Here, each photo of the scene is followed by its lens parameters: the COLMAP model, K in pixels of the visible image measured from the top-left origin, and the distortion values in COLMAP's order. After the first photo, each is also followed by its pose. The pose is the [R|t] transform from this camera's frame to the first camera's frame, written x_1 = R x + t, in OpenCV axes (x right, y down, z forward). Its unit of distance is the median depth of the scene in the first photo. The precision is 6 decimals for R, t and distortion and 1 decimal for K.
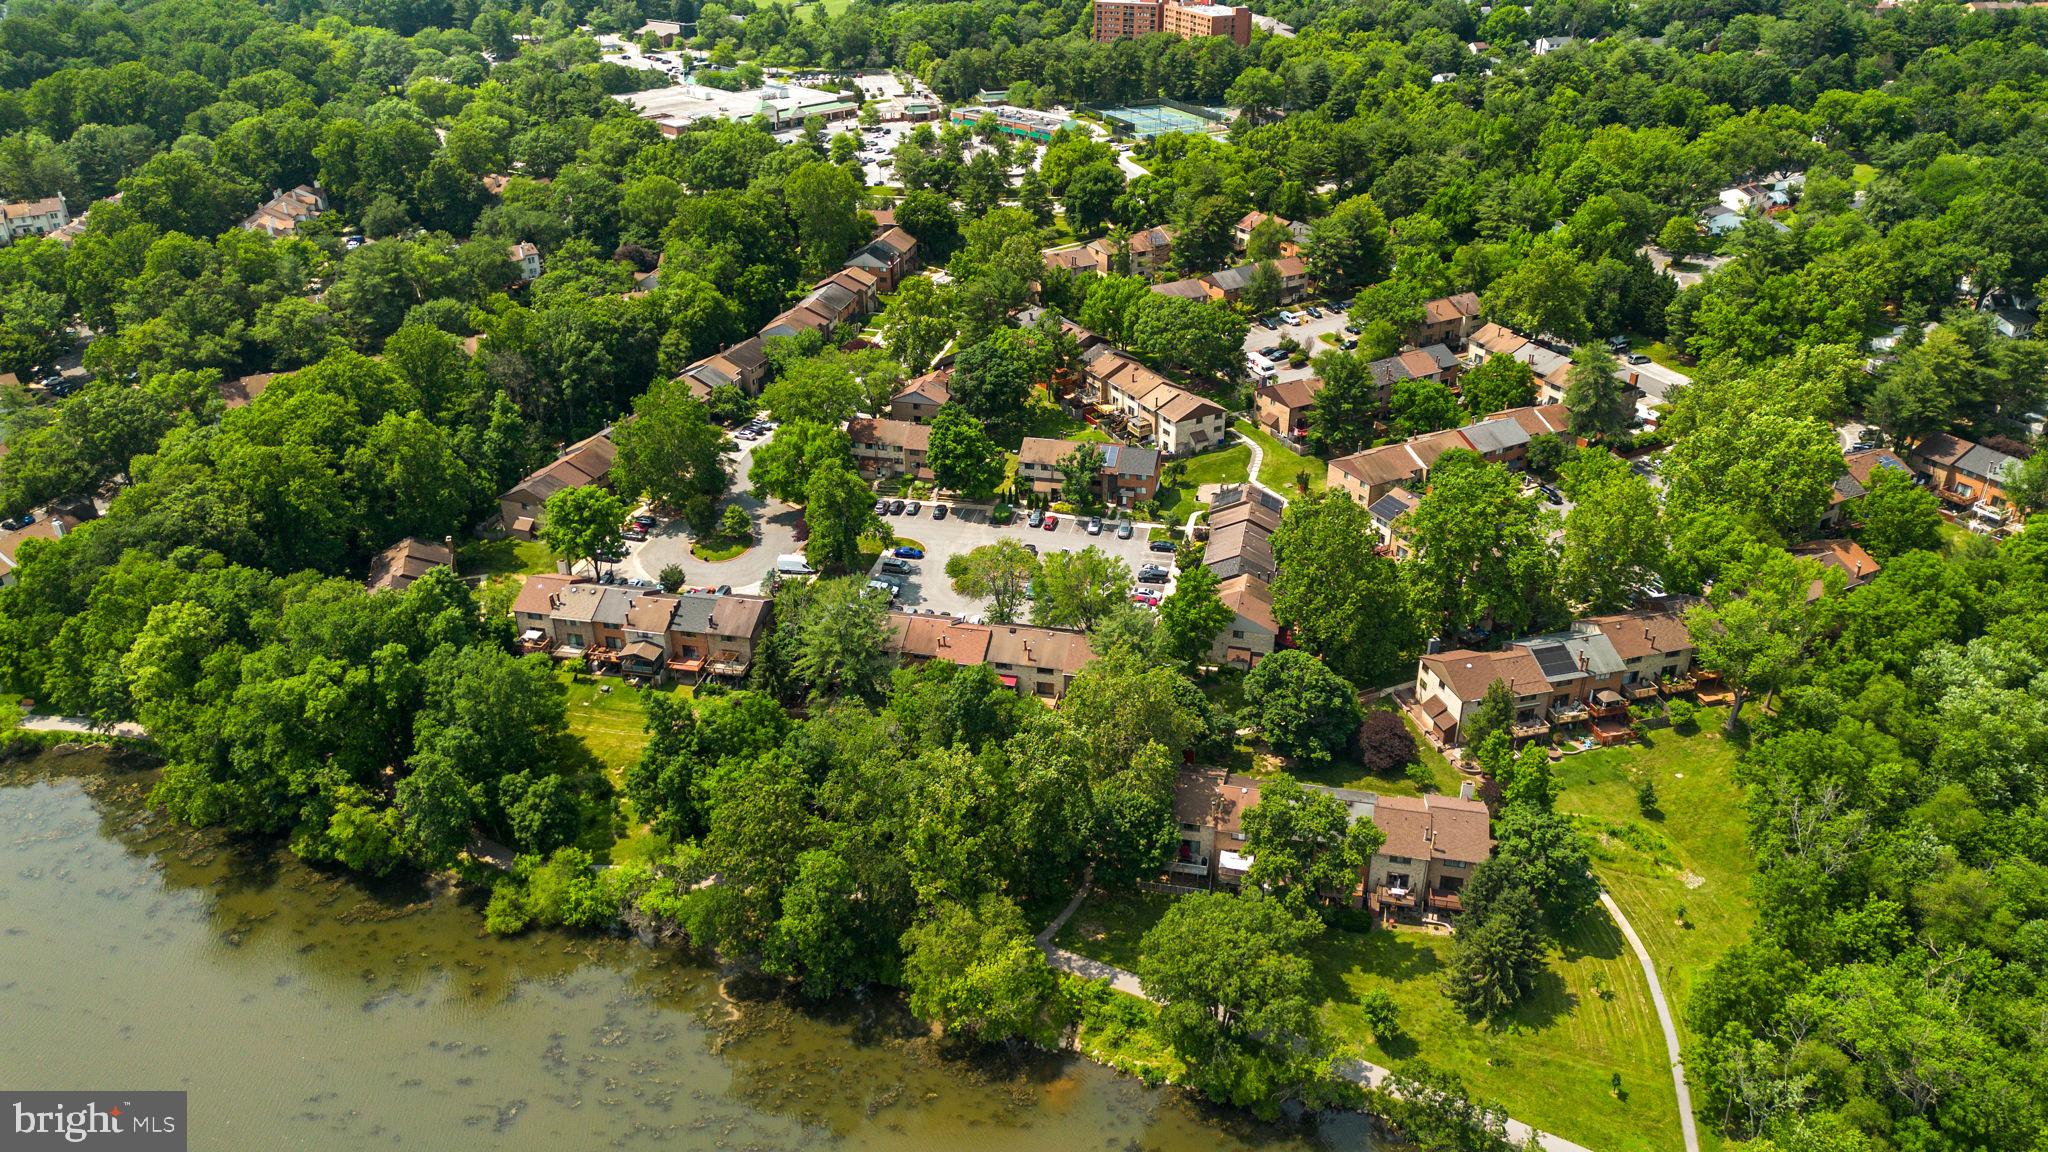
lens RADIAL K [[1446.2, 0, 1024.0], [0, 1446.2, 576.0], [0, 0, 1]] dist [0.063607, -0.065649]
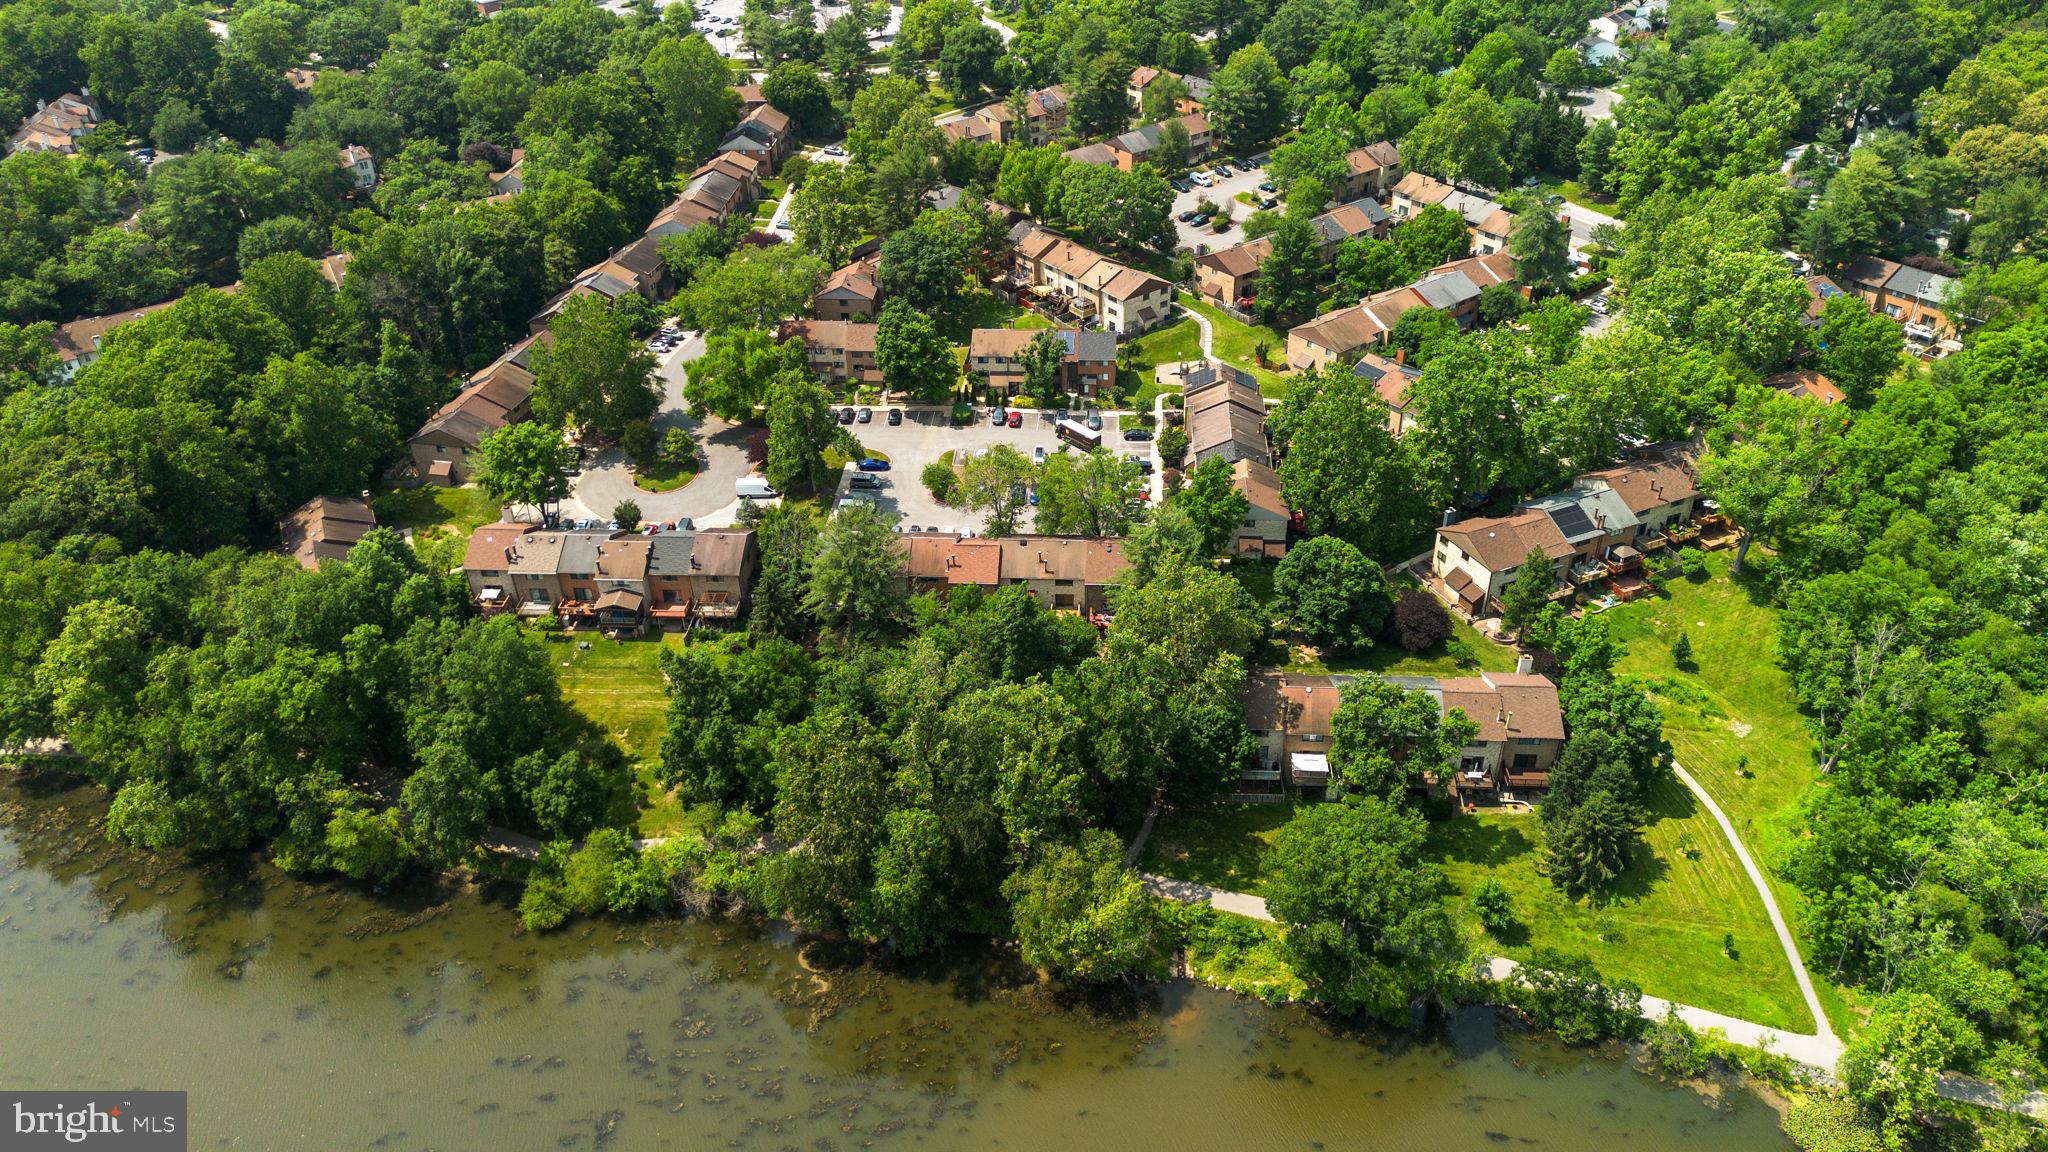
lens RADIAL K [[1446.2, 0, 1024.0], [0, 1446.2, 576.0], [0, 0, 1]] dist [0.063607, -0.065649]
pose [[0.987985, -0.096706, 0.120557, -0.108687], [0.085395, 0.991740, 0.095708, -0.027042], [-0.128817, -0.084263, 0.988082, 0.055265]]
